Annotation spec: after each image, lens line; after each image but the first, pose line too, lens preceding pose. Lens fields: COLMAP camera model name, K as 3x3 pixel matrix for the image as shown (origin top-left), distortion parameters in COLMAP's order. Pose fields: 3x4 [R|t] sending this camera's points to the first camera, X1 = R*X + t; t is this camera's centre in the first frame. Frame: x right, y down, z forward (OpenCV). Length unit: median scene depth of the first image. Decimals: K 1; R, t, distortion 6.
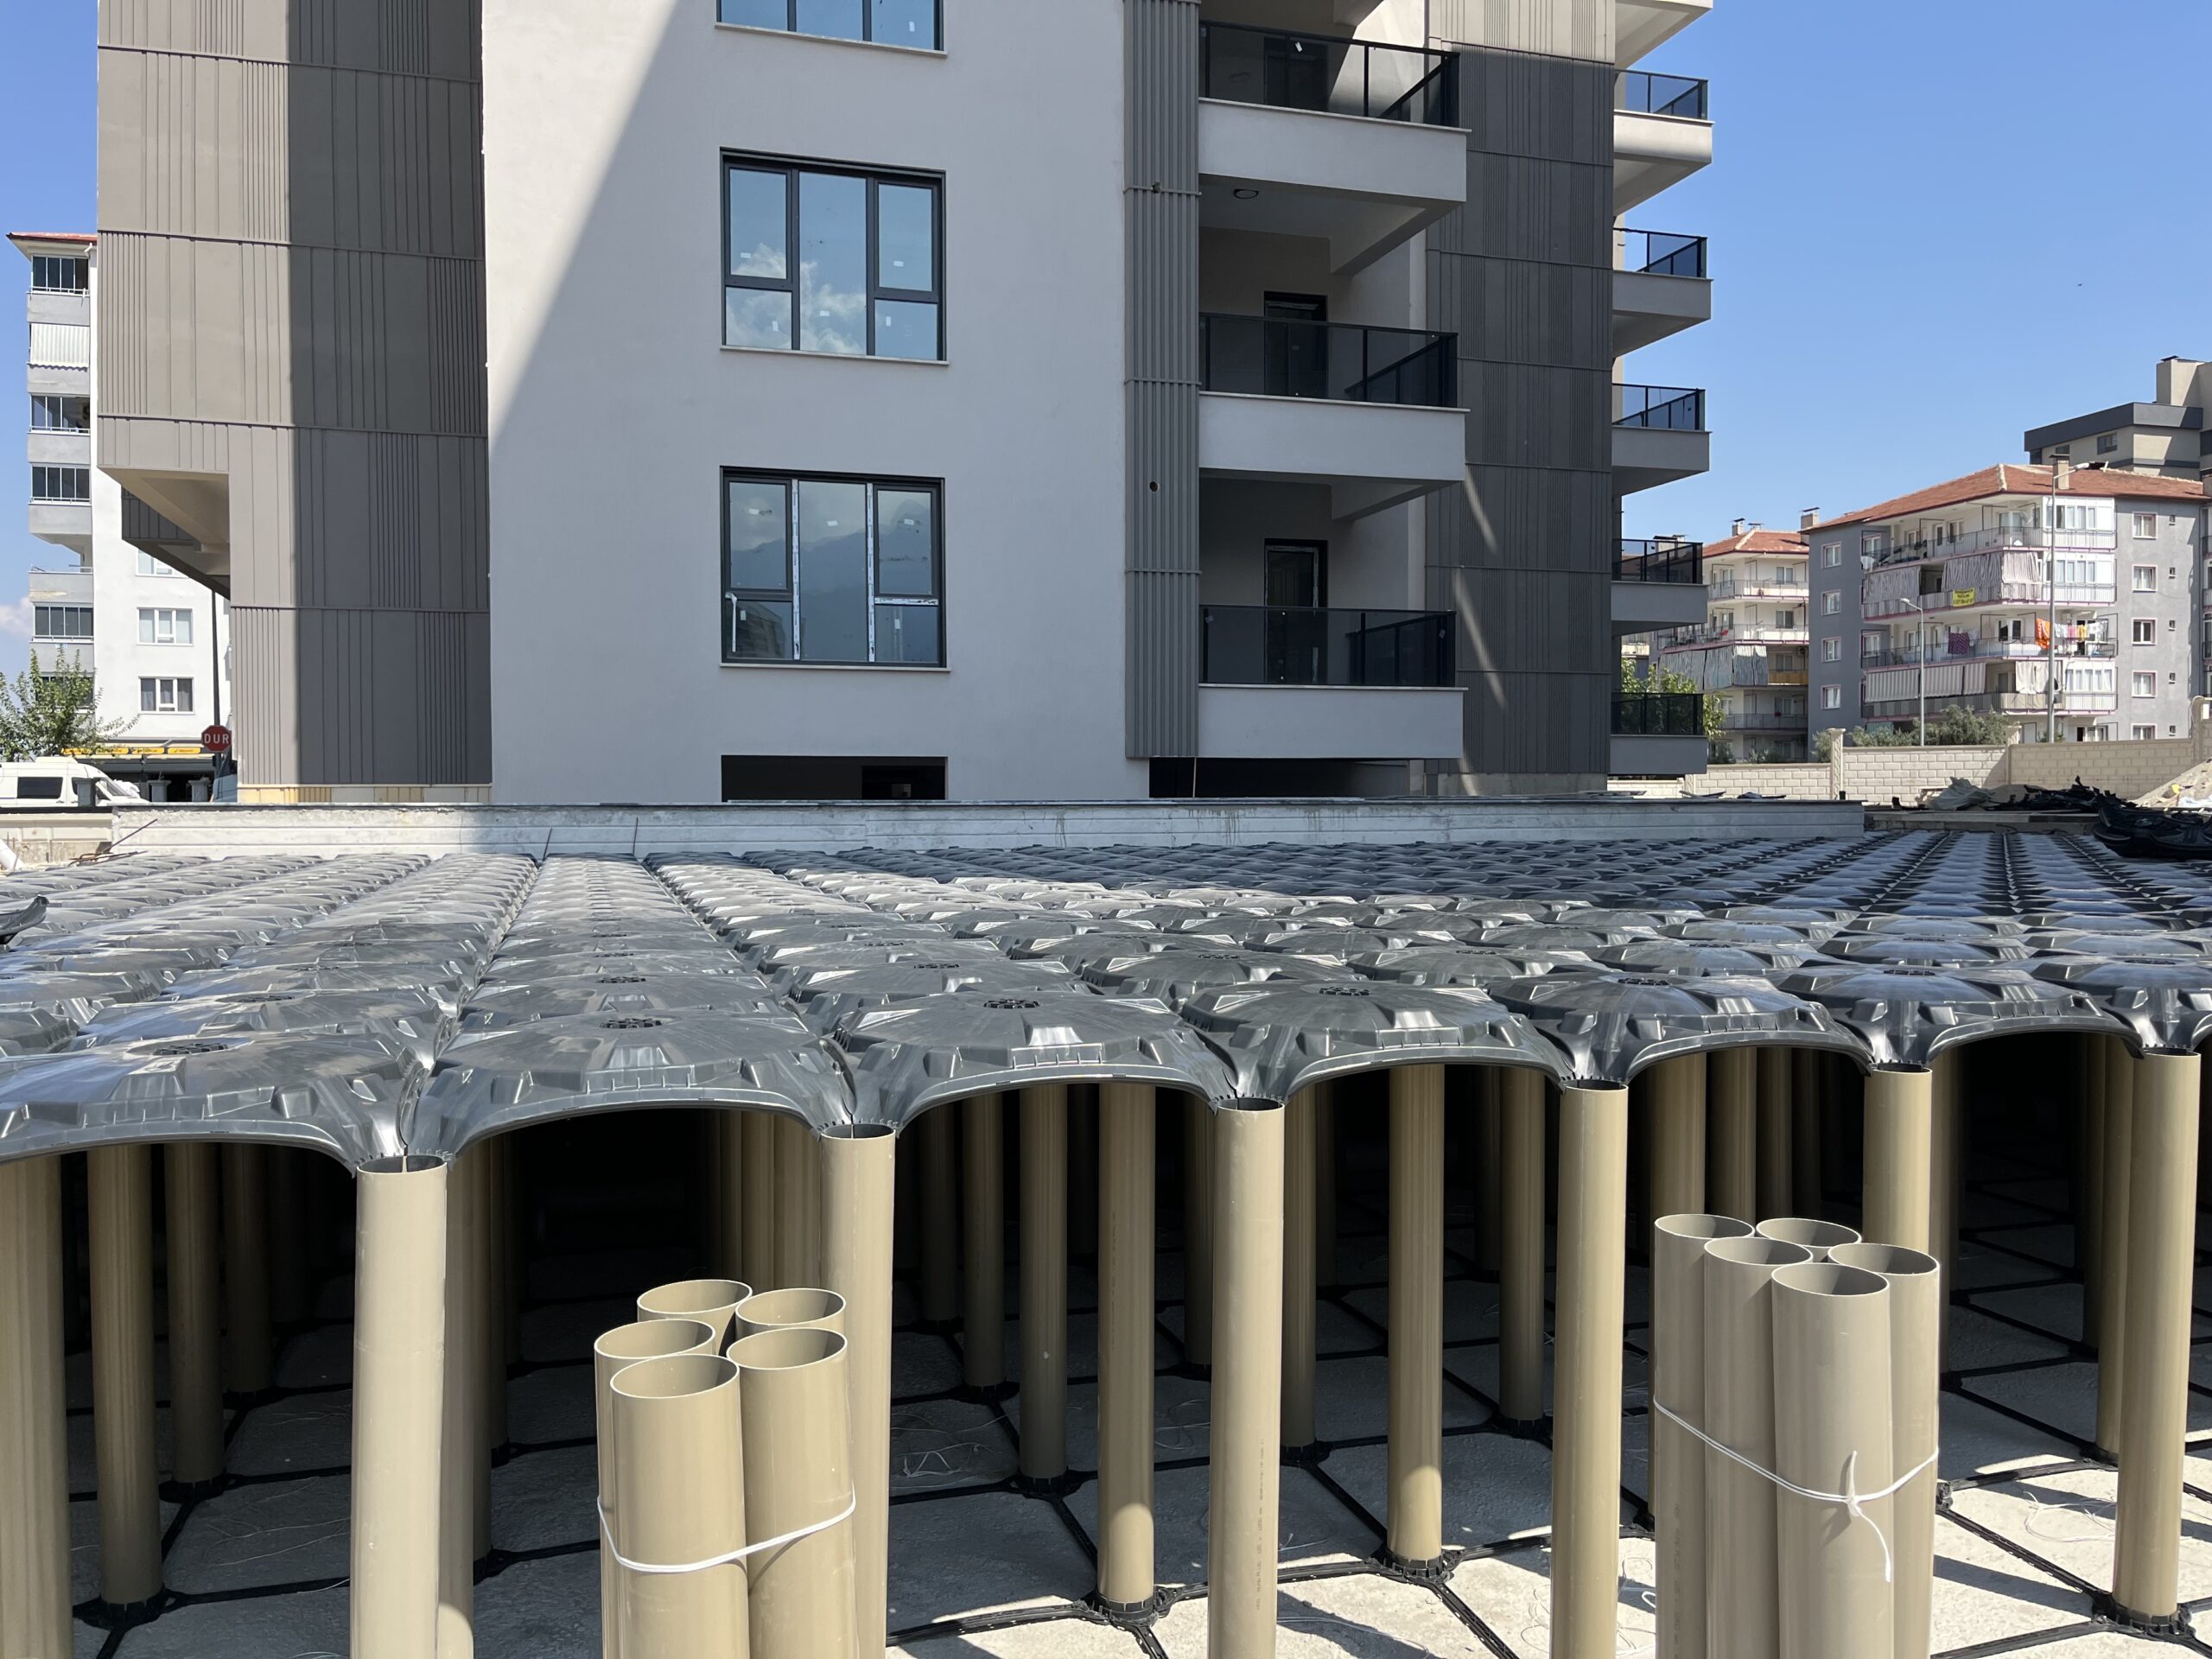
lens RADIAL K [[1691.1, 0, 1095.0], [0, 1691.1, 831.5], [0, 0, 1]] dist [0.067815, -0.096352]
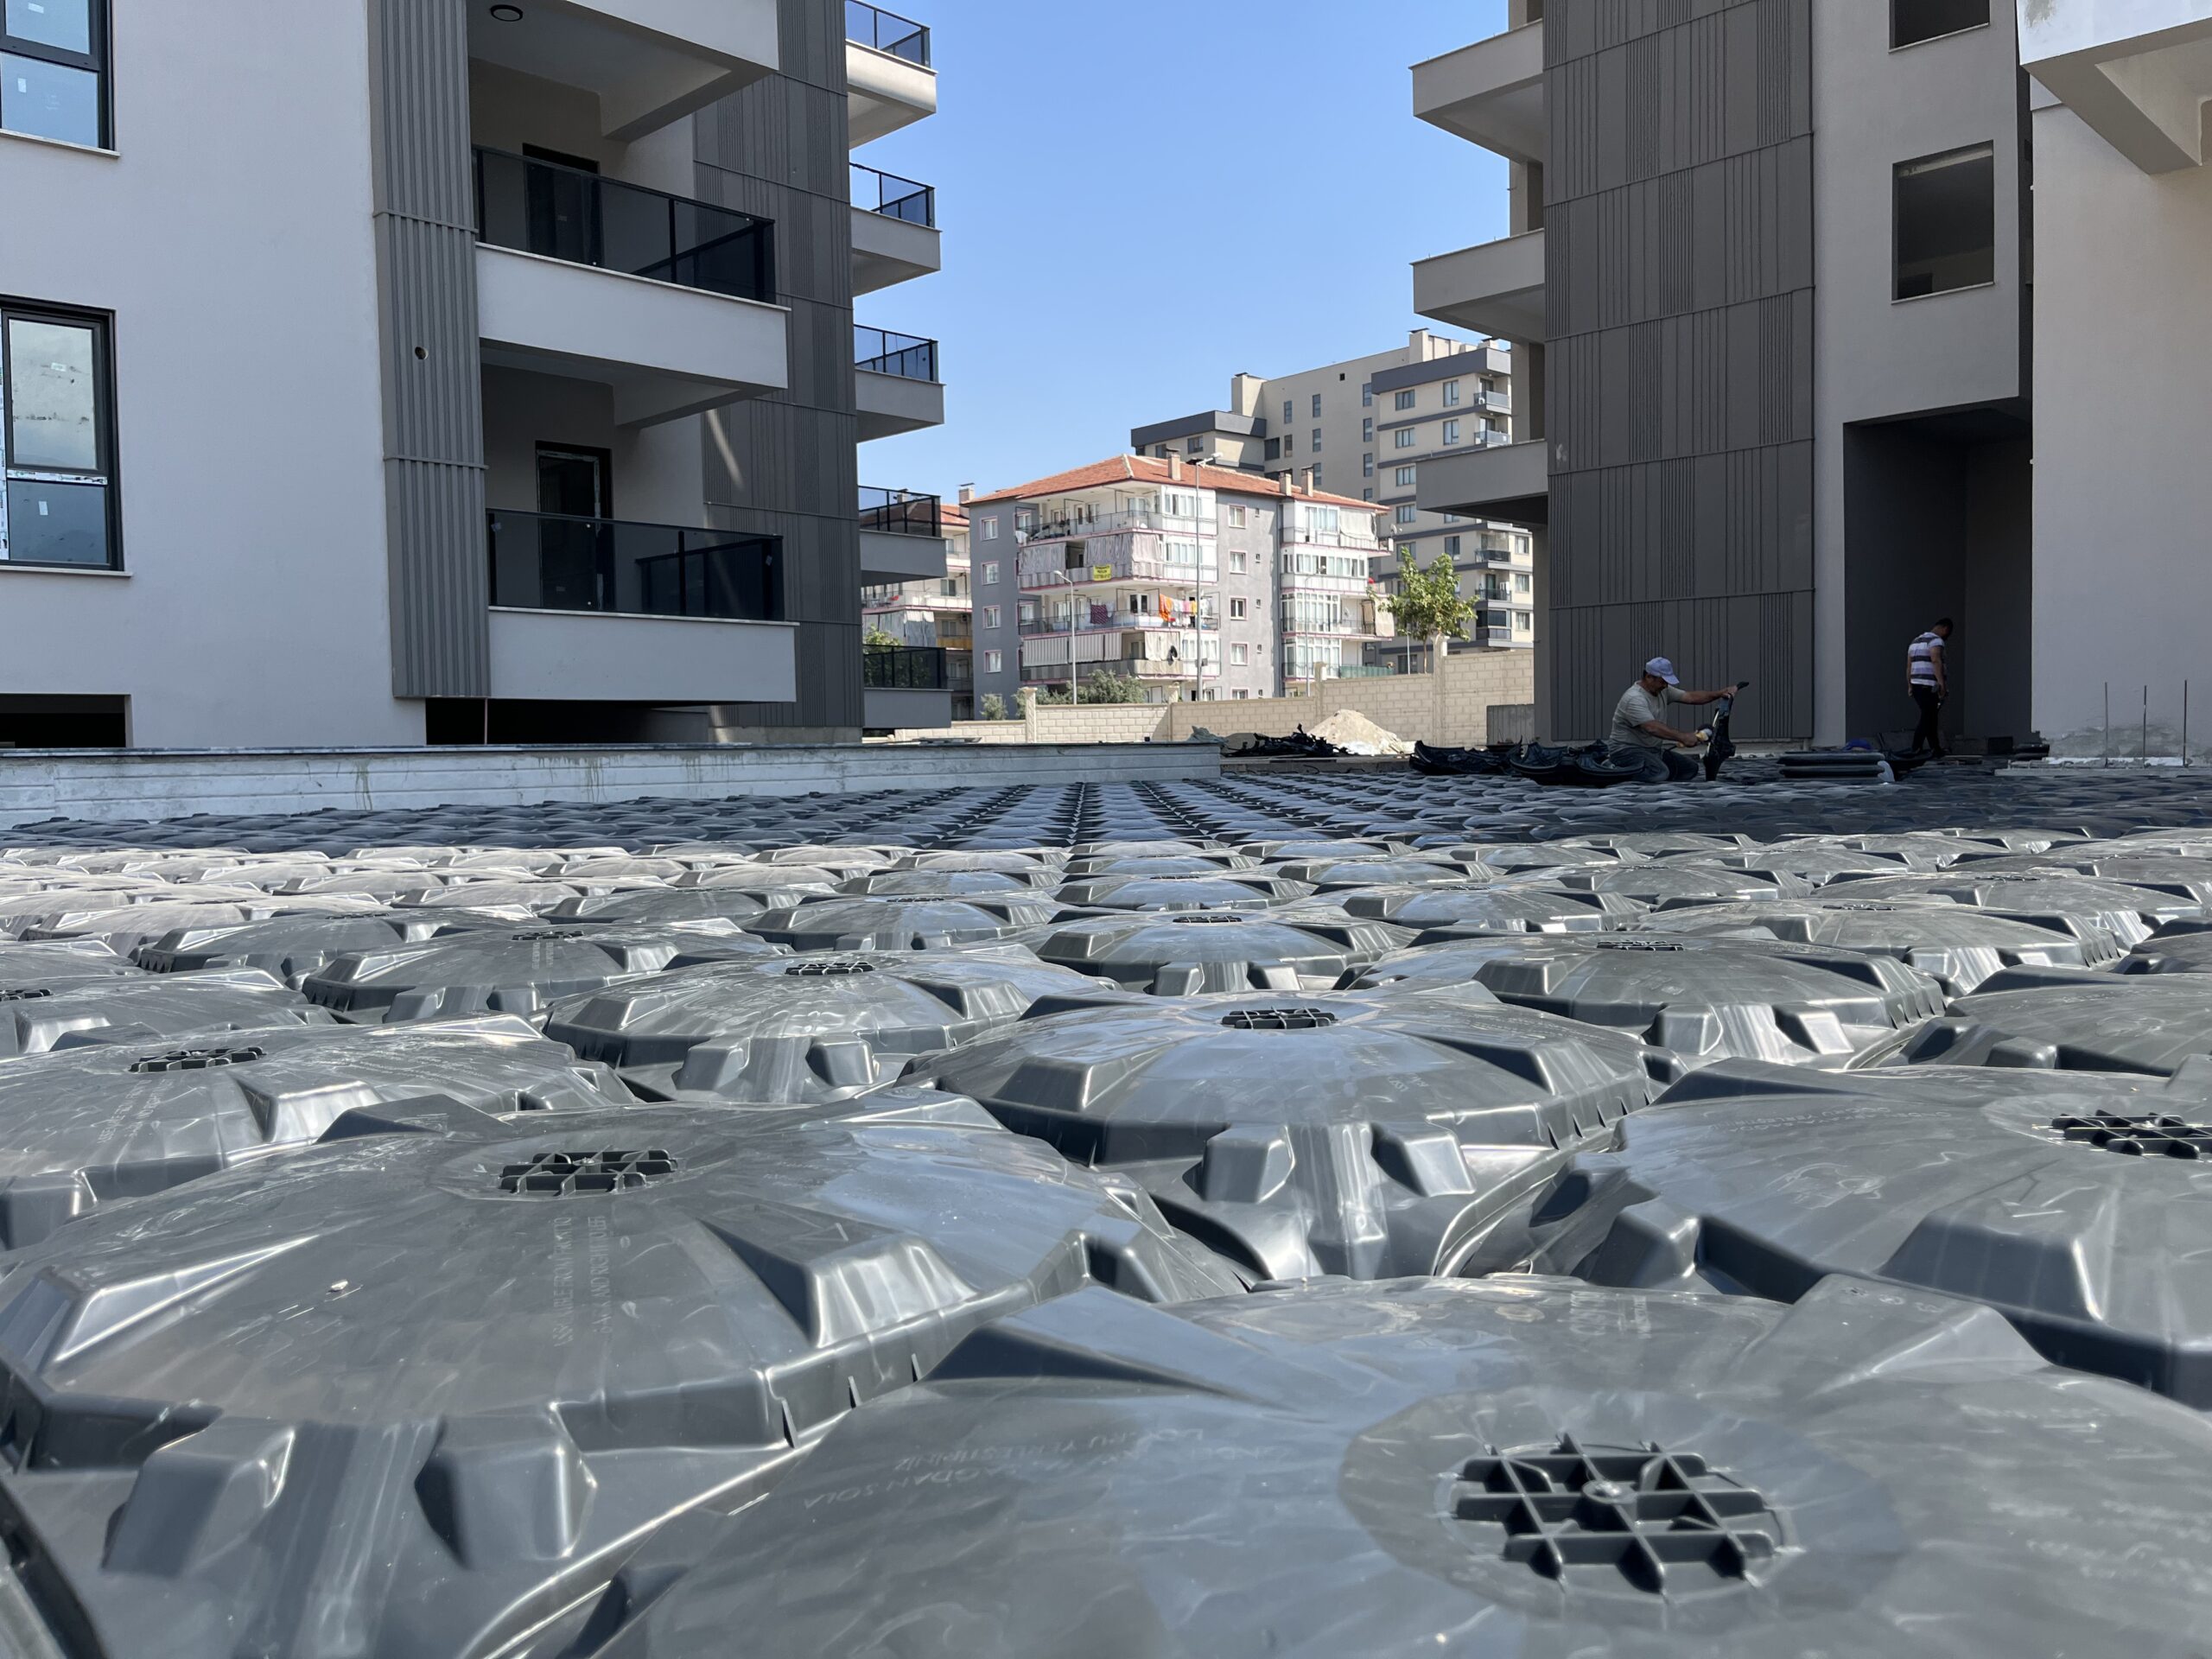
lens RADIAL K [[1682.4, 0, 1101.9], [0, 1682.4, 801.9], [0, 0, 1]] dist [0.069479, -0.096190]
pose [[0.874191, -0.027400, 0.484808, -0.028430], [0.026527, 0.999611, 0.008661, 0.002265], [-0.484857, 0.005289, 0.874578, 0.058644]]
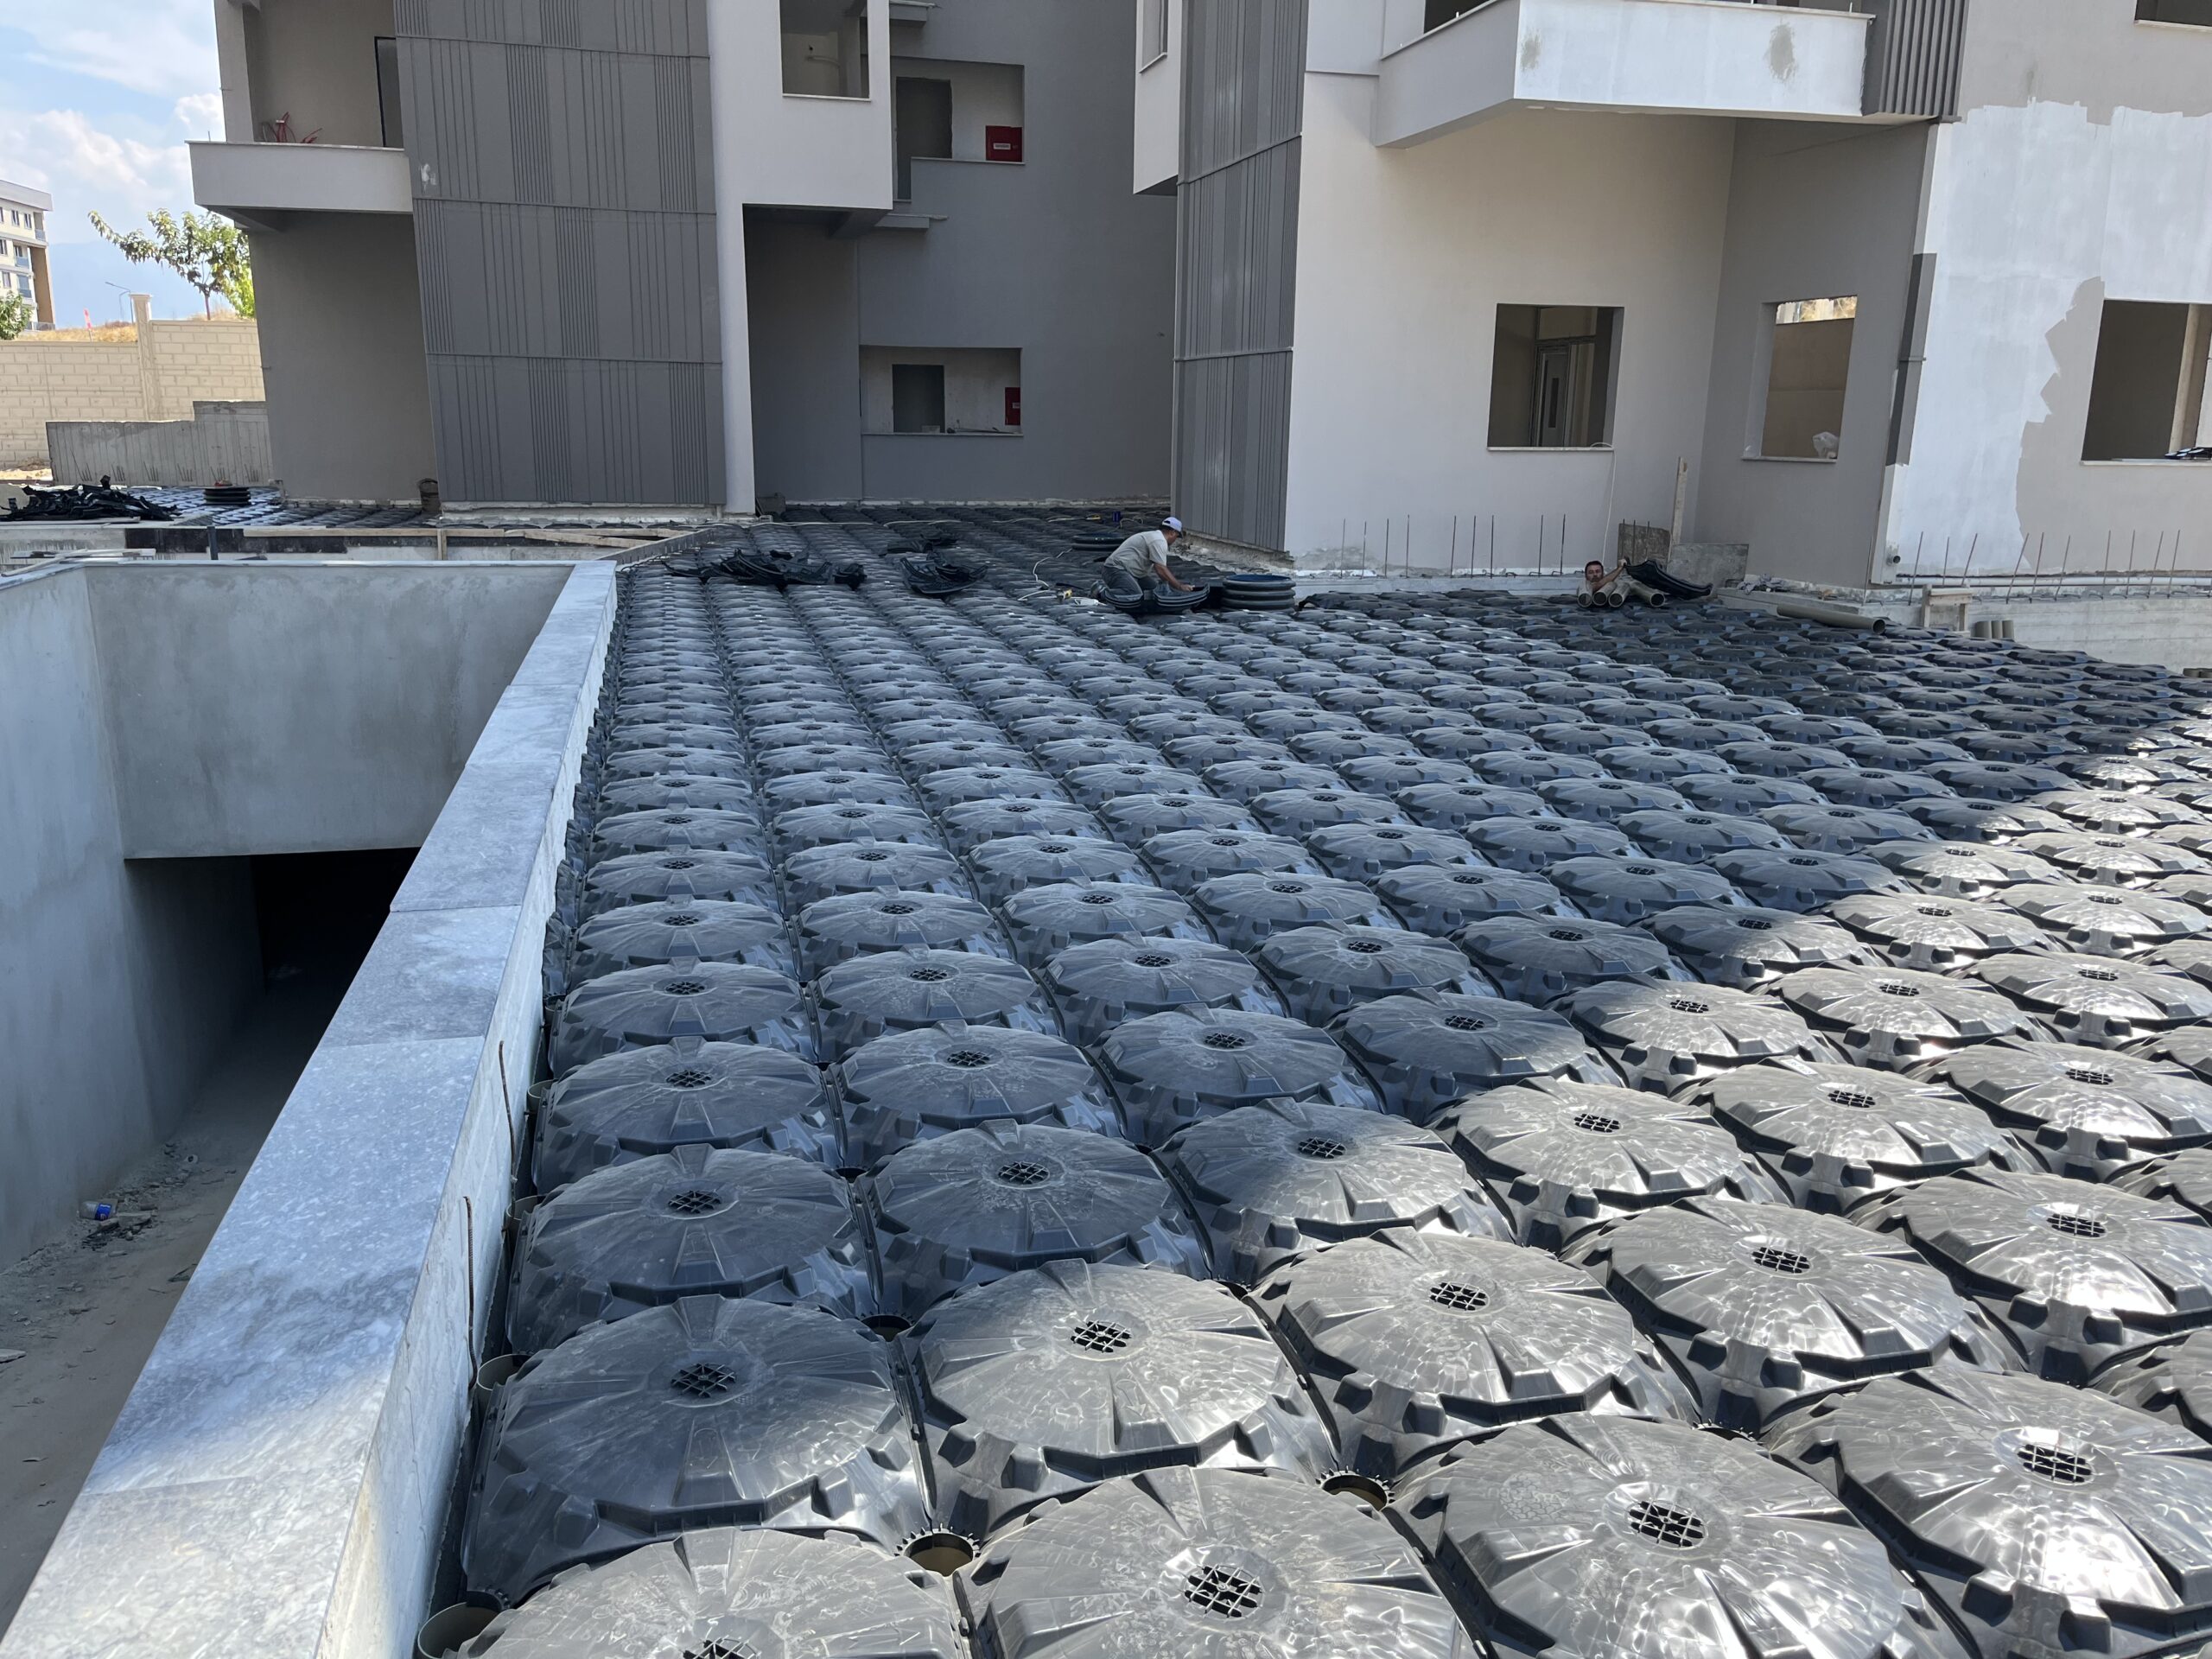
lens RADIAL K [[1691.1, 0, 1095.0], [0, 1691.1, 831.5], [0, 0, 1]] dist [0.067815, -0.096352]
pose [[0.055857, -0.232521, 0.970986, -0.132002], [0.010331, 0.972587, 0.232310, -0.025486], [-0.998385, -0.002945, 0.056728, 0.218701]]
